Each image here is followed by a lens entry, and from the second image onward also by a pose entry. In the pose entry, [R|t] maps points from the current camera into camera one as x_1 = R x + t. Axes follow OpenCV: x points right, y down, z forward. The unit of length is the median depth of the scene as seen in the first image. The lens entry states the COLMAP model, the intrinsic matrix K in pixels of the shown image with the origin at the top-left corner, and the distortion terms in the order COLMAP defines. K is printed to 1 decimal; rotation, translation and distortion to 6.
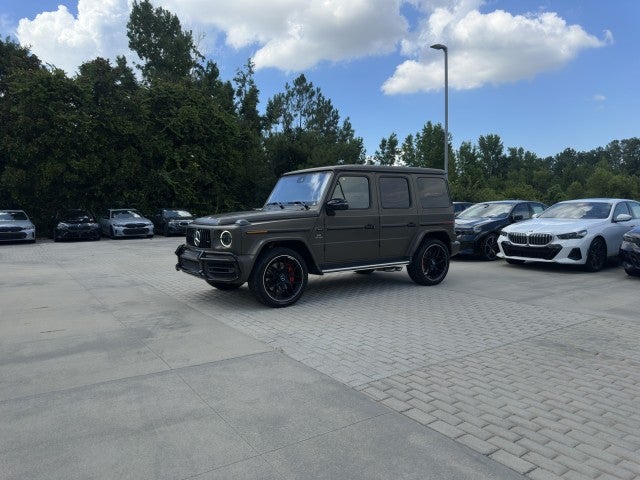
lens RADIAL K [[453.3, 0, 322.2], [0, 453.3, 238.2], [0, 0, 1]] dist [0.065130, -0.103572]
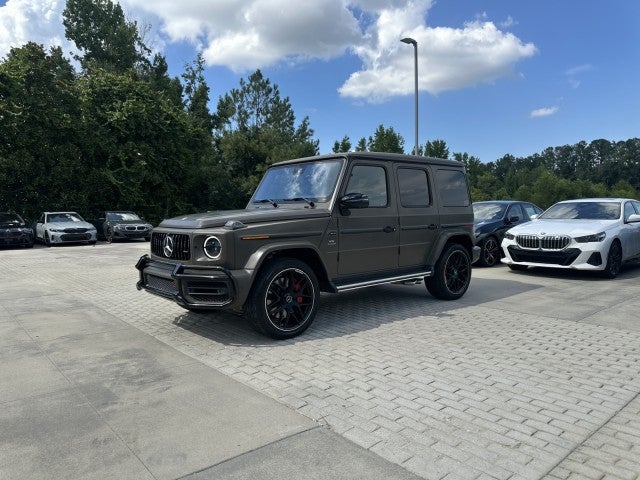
lens RADIAL K [[455.1, 0, 320.0], [0, 455.1, 240.0], [0, 0, 1]] dist [0.034809, -0.045713]
pose [[0.994324, -0.008882, 0.106019, -0.032551], [0.009351, 0.999949, -0.003925, -0.001624], [-0.105978, 0.004894, 0.994356, 0.071658]]
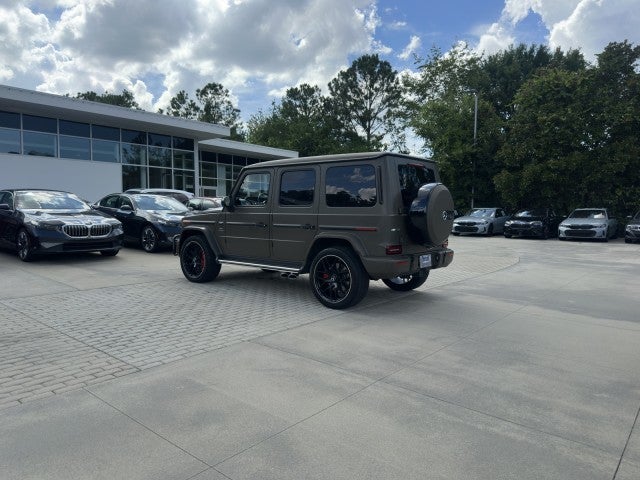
lens RADIAL K [[449.8, 0, 323.4], [0, 449.8, 255.2], [0, 0, 1]] dist [0.030736, -0.004291]
pose [[0.260855, 0.110528, -0.959030, 0.341286], [-0.075636, 0.992710, 0.093837, -0.019492], [0.962410, 0.048059, 0.267313, 0.283368]]
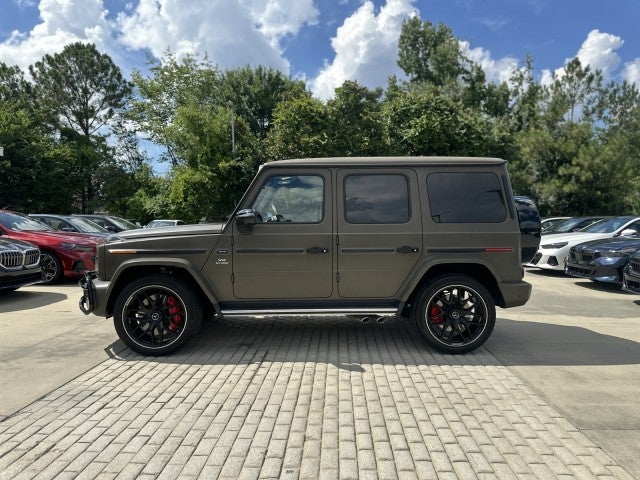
lens RADIAL K [[458.4, 0, 321.2], [0, 458.4, 241.8], [0, 0, 1]] dist [0.003403, -0.012721]
pose [[0.802005, 0.033992, -0.596350, 0.147060], [-0.045503, 0.998955, -0.004255, -0.010802], [0.595582, 0.030548, 0.802714, 0.137818]]
